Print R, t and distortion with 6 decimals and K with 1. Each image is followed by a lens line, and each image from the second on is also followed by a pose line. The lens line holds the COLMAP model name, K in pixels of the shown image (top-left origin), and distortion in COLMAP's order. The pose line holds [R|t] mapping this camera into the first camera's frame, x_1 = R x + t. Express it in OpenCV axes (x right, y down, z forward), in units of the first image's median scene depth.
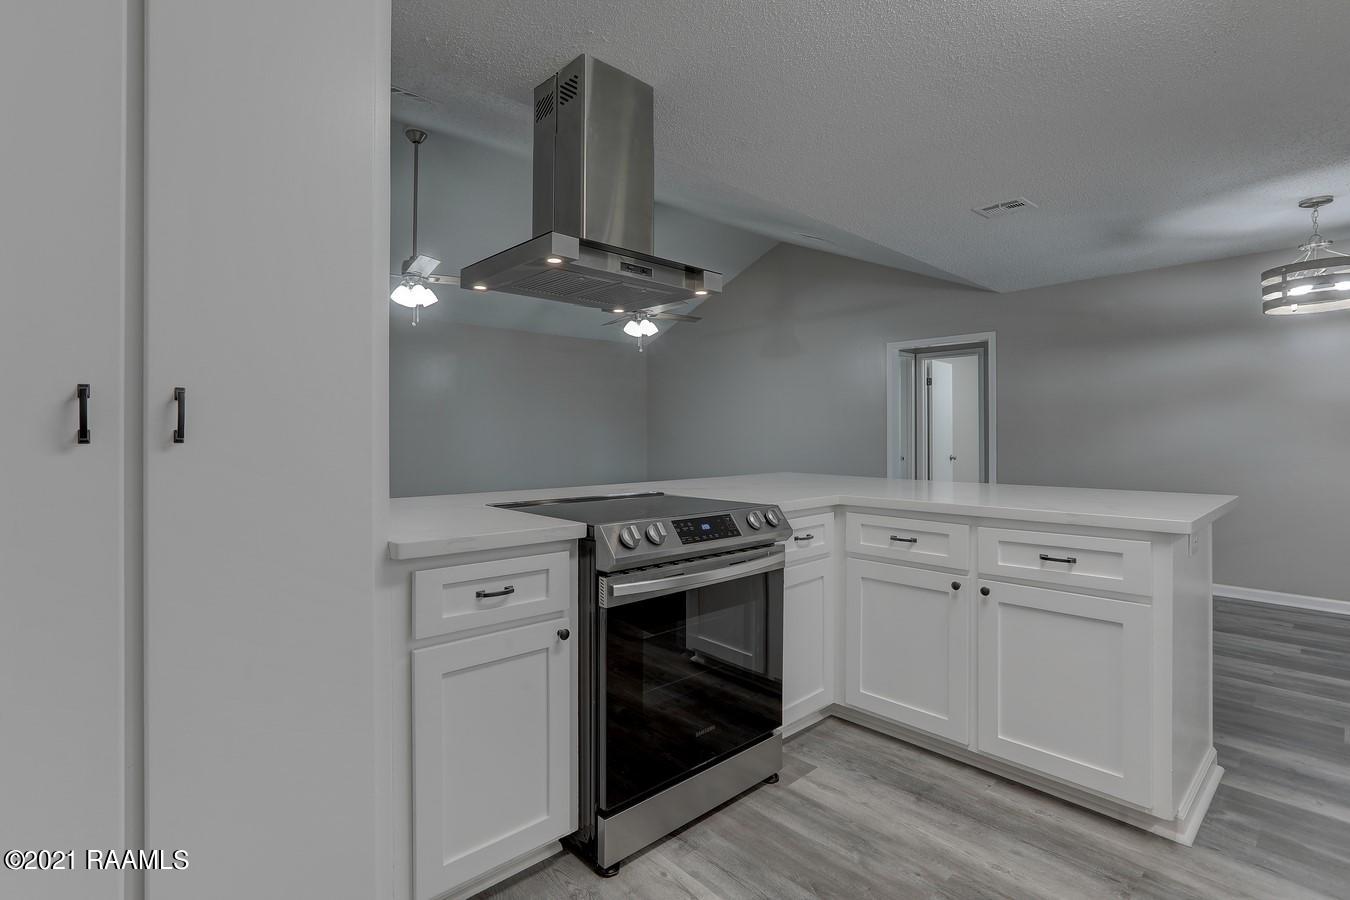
lens RADIAL K [[642.0, 0, 677.0], [0, 642.0, 430.1], [0, 0, 1]] dist [-0.000251, 0.000202]
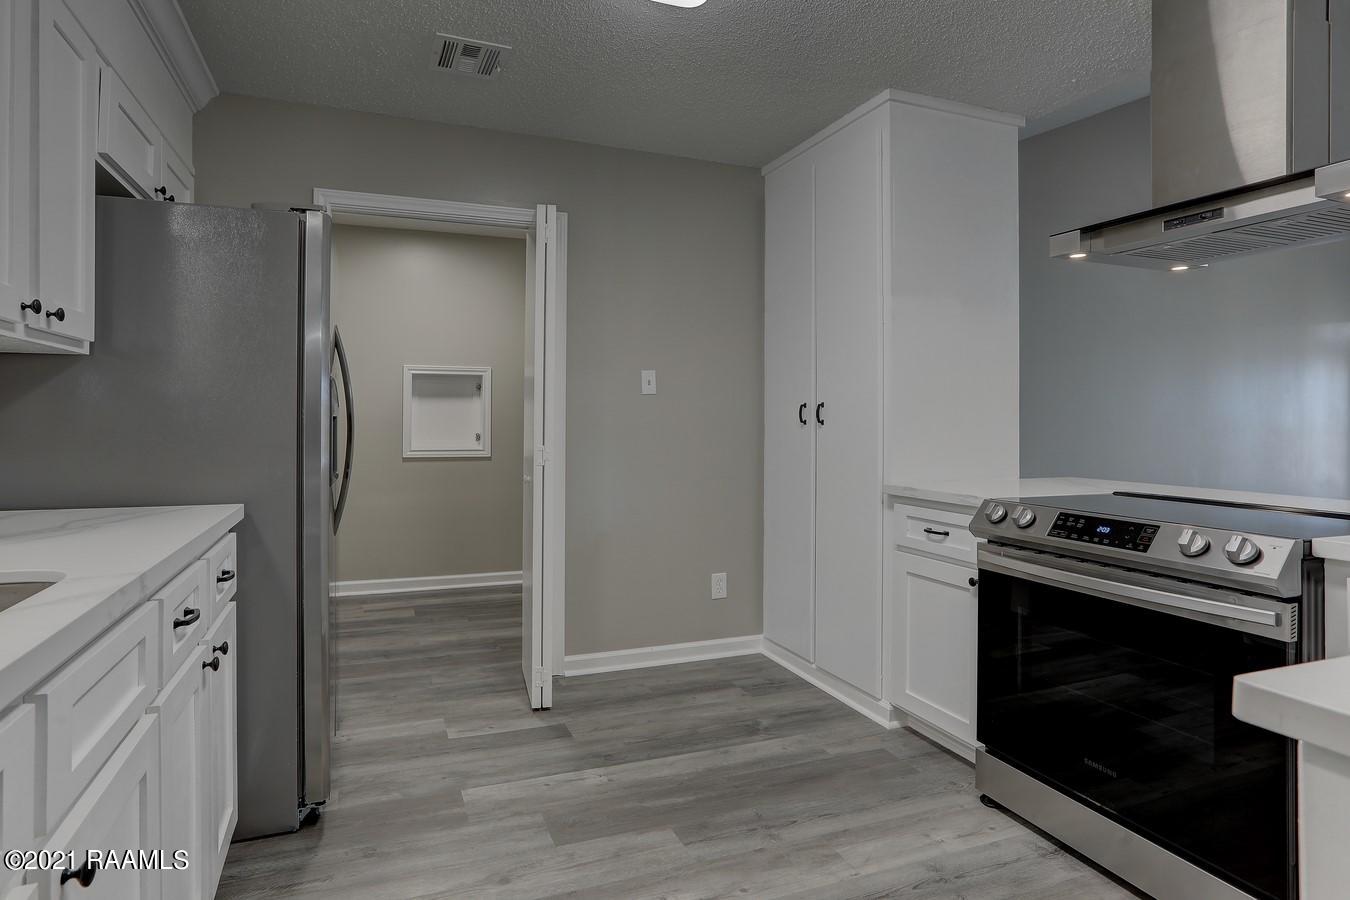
lens RADIAL K [[642.0, 0, 677.0], [0, 642.0, 430.1], [0, 0, 1]] dist [-0.000251, 0.000202]
pose [[-0.307661, 0.005310, -0.951481, 1.161191], [0.003645, 0.999984, 0.004402, 0.016749], [0.951489, -0.002114, -0.307675, 0.827704]]
